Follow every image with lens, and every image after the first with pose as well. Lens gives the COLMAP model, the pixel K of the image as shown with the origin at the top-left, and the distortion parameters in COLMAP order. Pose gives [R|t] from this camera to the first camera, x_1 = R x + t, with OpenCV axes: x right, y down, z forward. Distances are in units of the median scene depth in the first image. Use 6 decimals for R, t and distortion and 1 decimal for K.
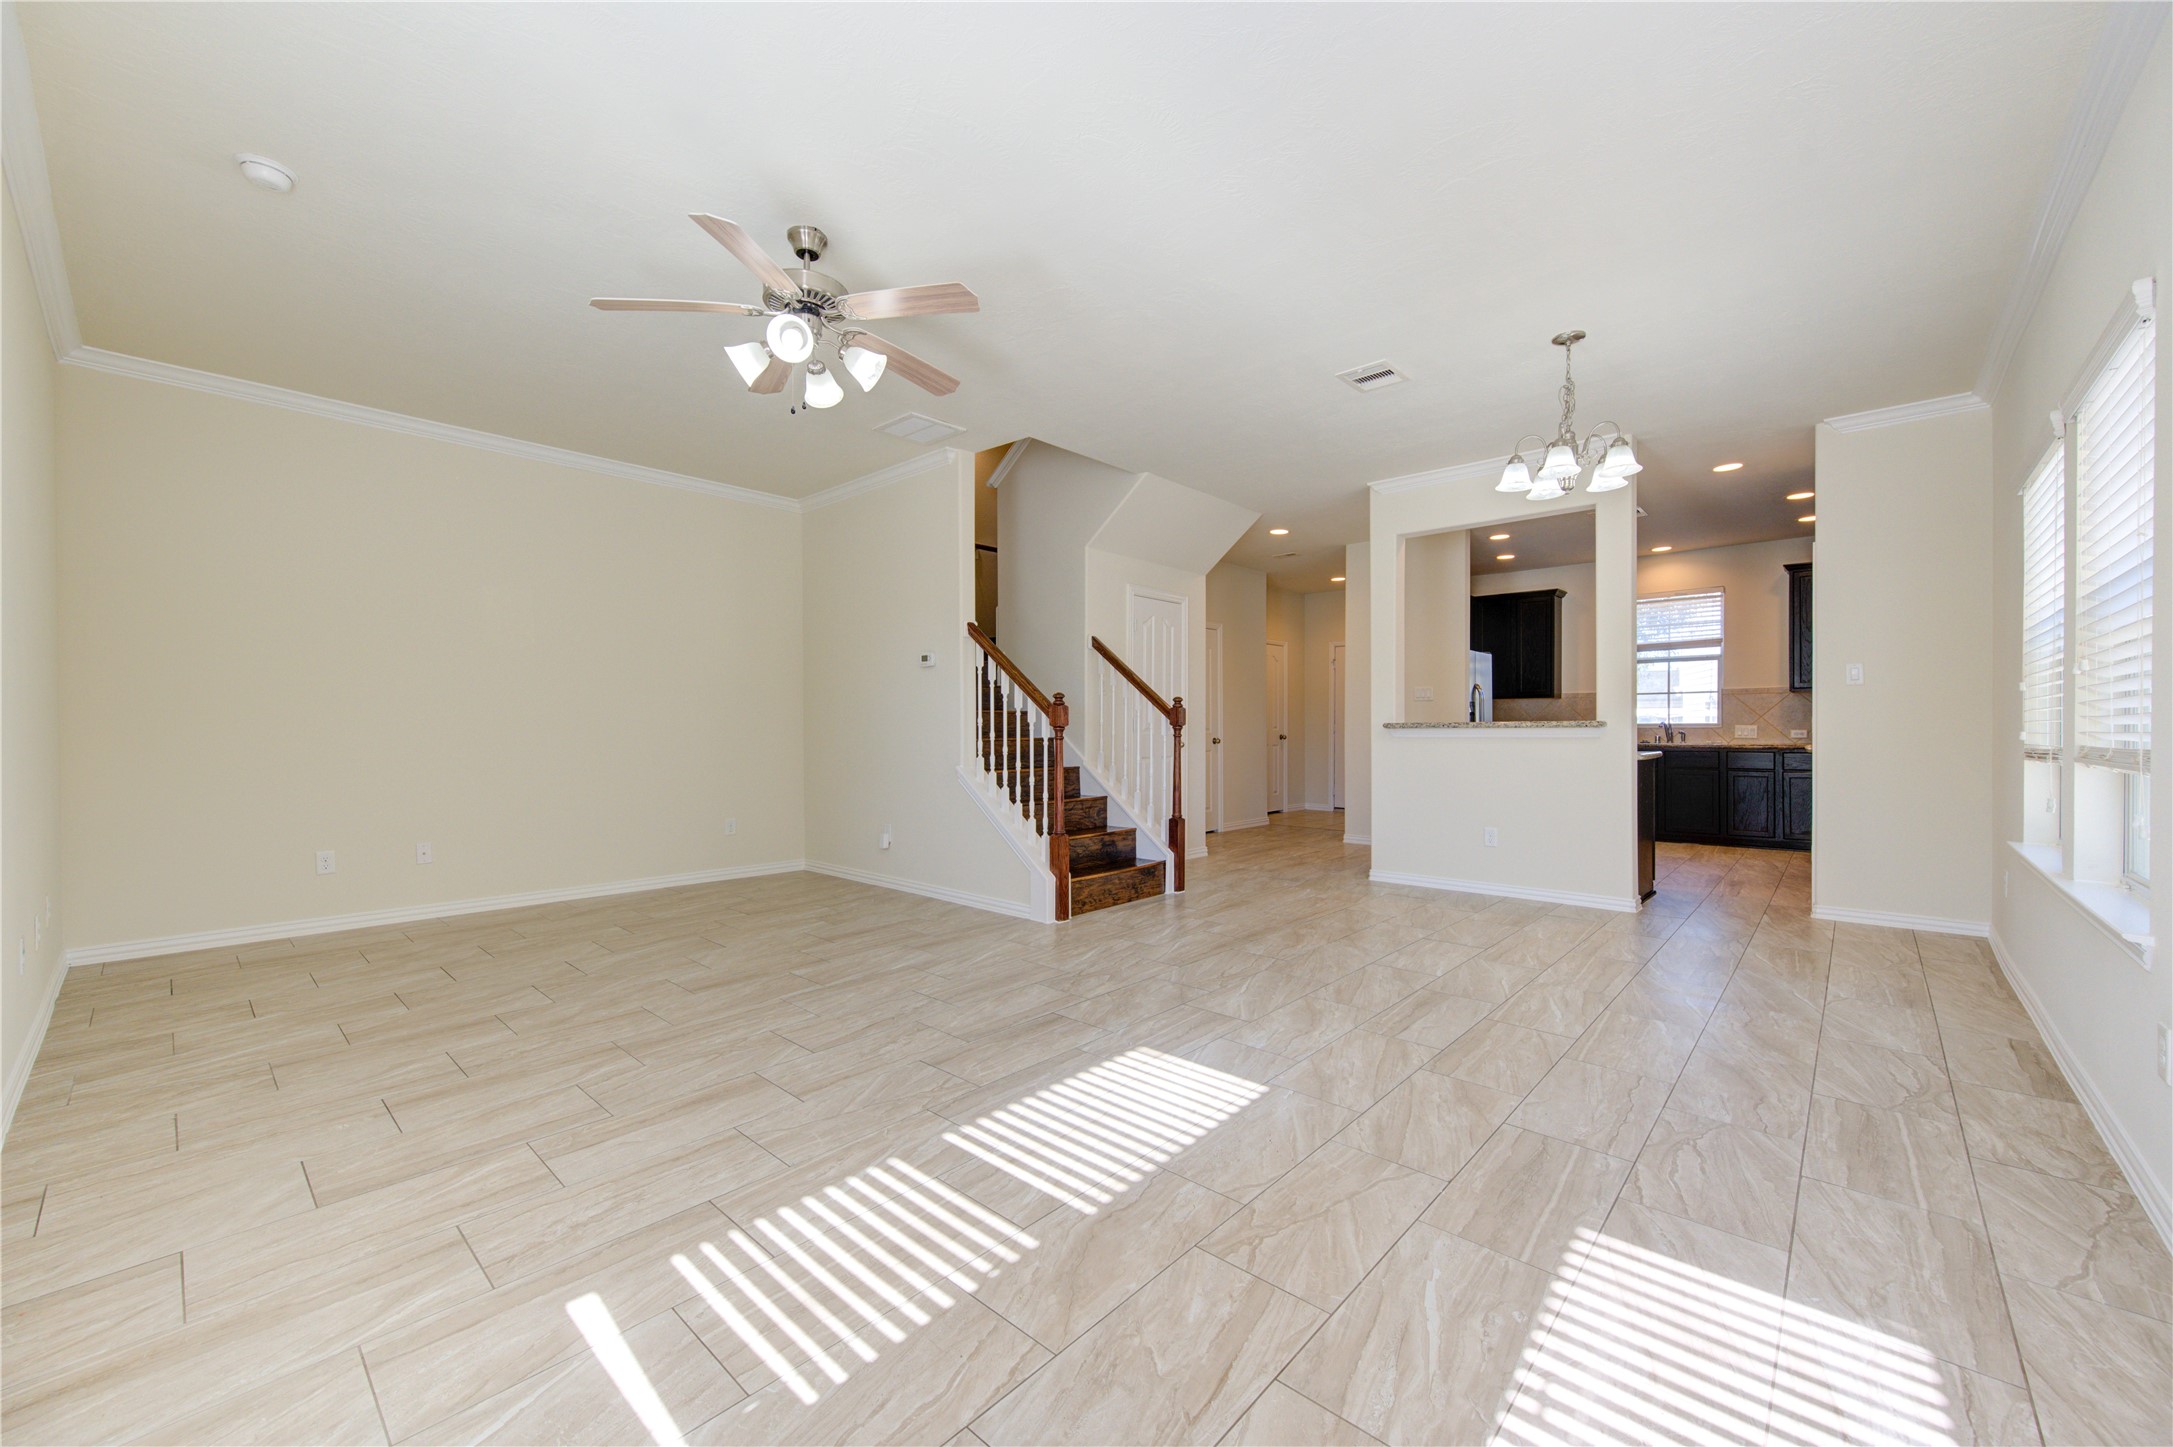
lens RADIAL K [[843.9, 0, 1087.1], [0, 843.9, 725.5], [0, 0, 1]] dist [-0.000893, 0.002014]
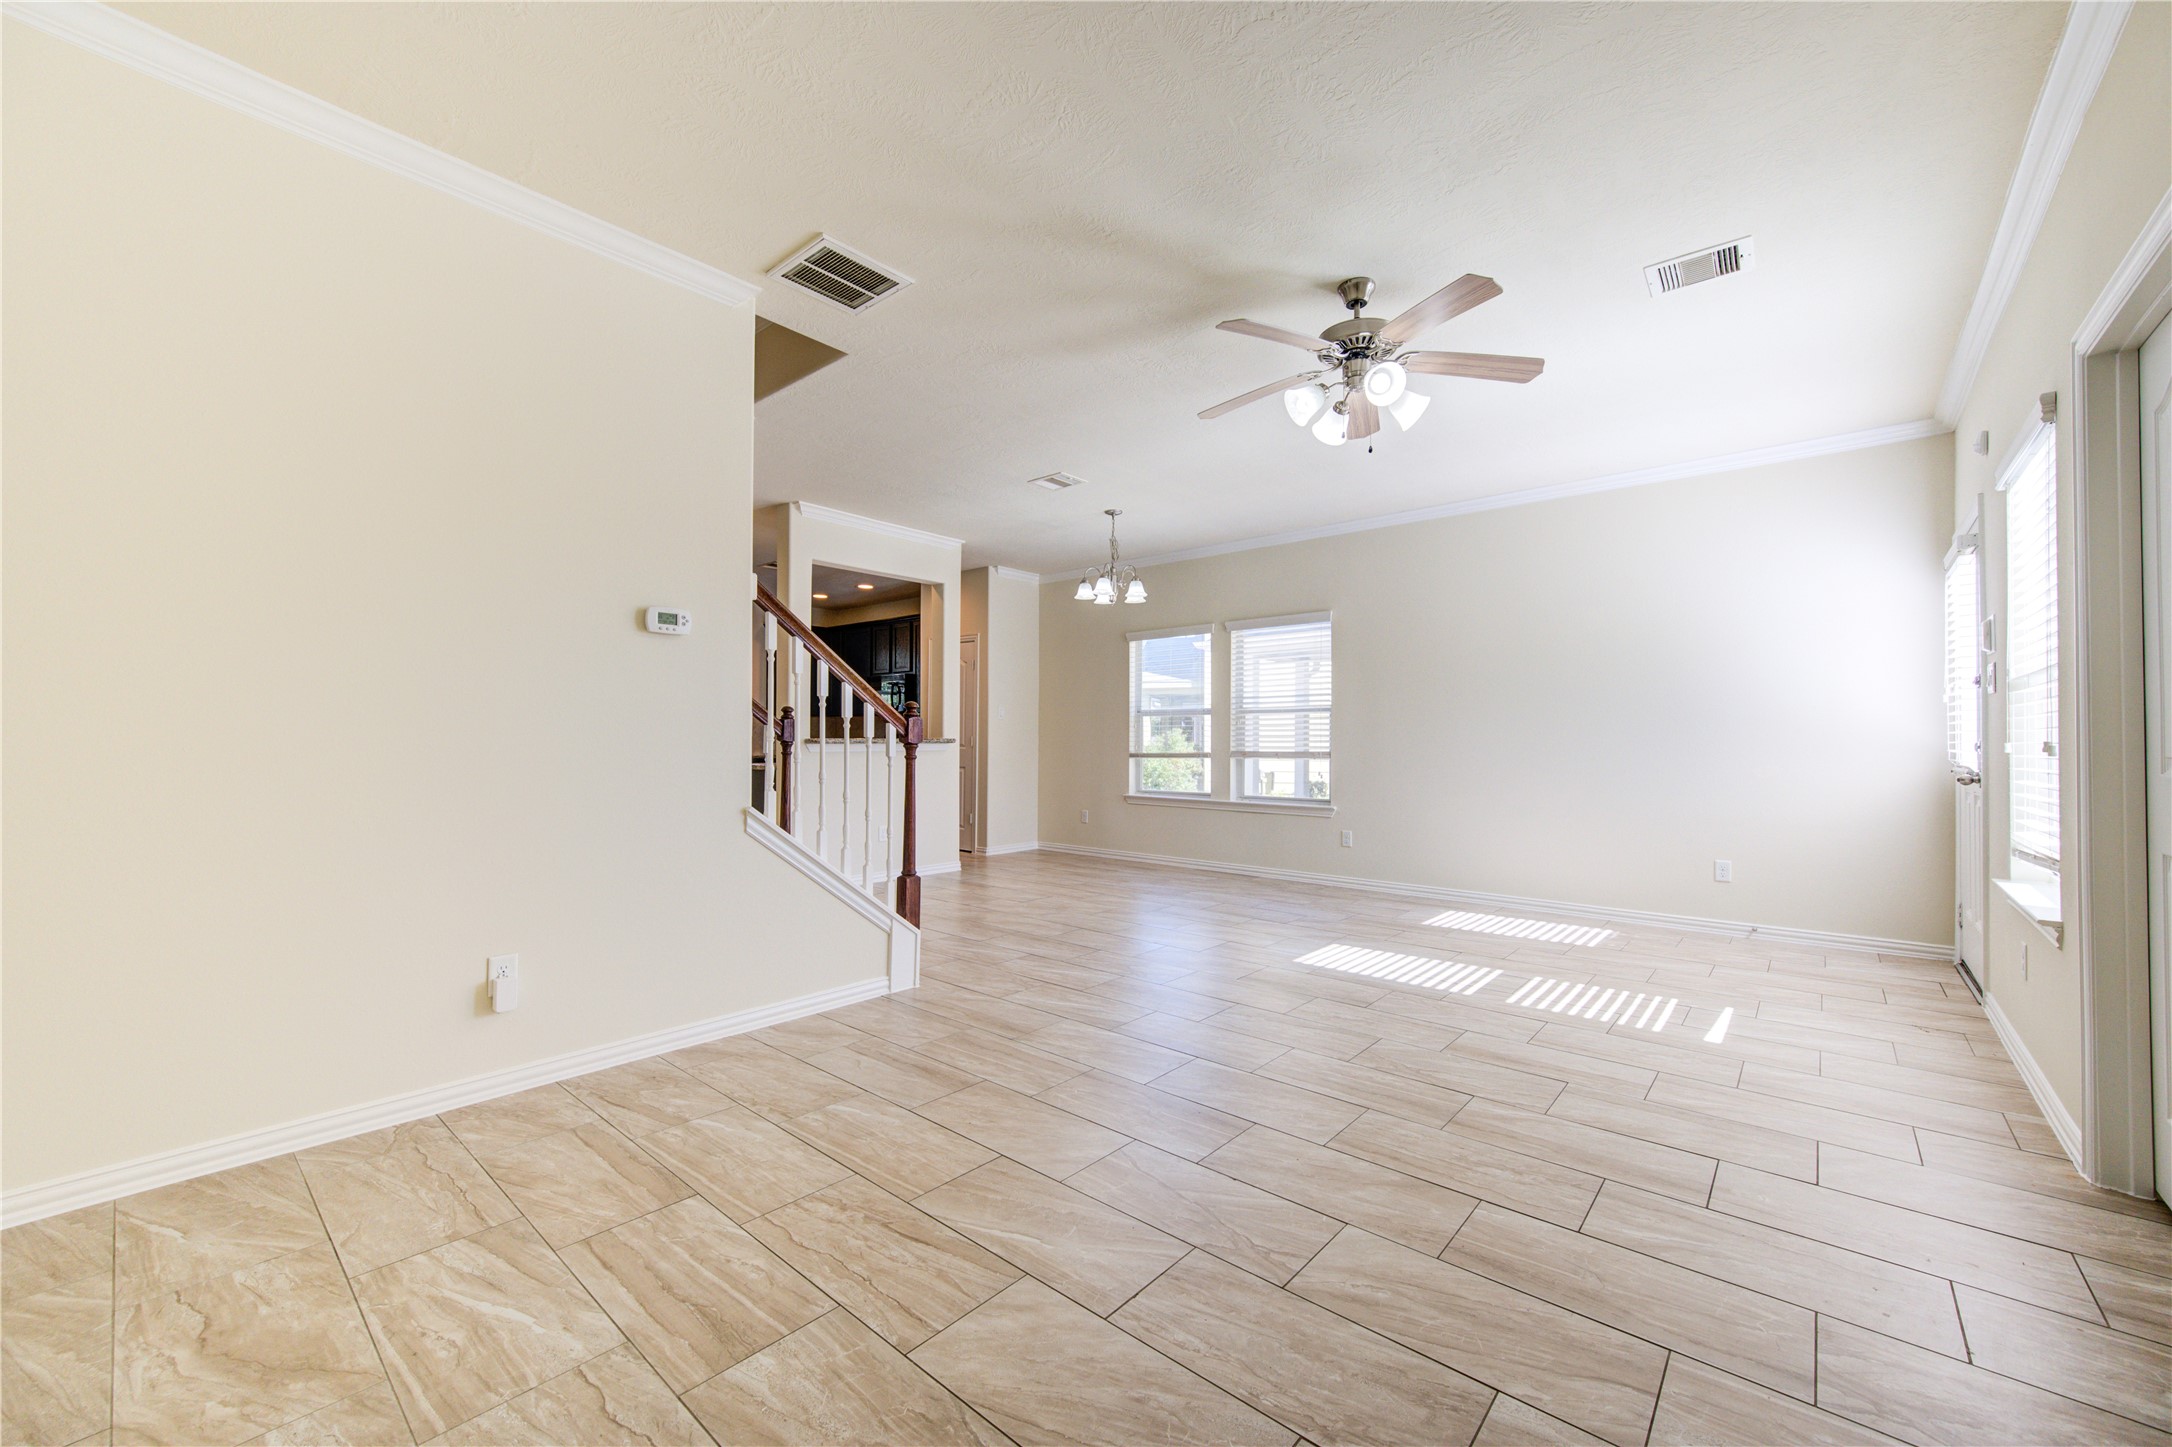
lens RADIAL K [[843.6, 0, 1094.1], [0, 843.6, 735.0], [0, 0, 1]] dist [-0.000893, 0.002014]
pose [[-0.026466, 0.007706, 0.999620, -1.539307], [-0.006116, 0.999950, -0.007870, -0.002678], [-0.999631, -0.006322, -0.026418, 1.519150]]
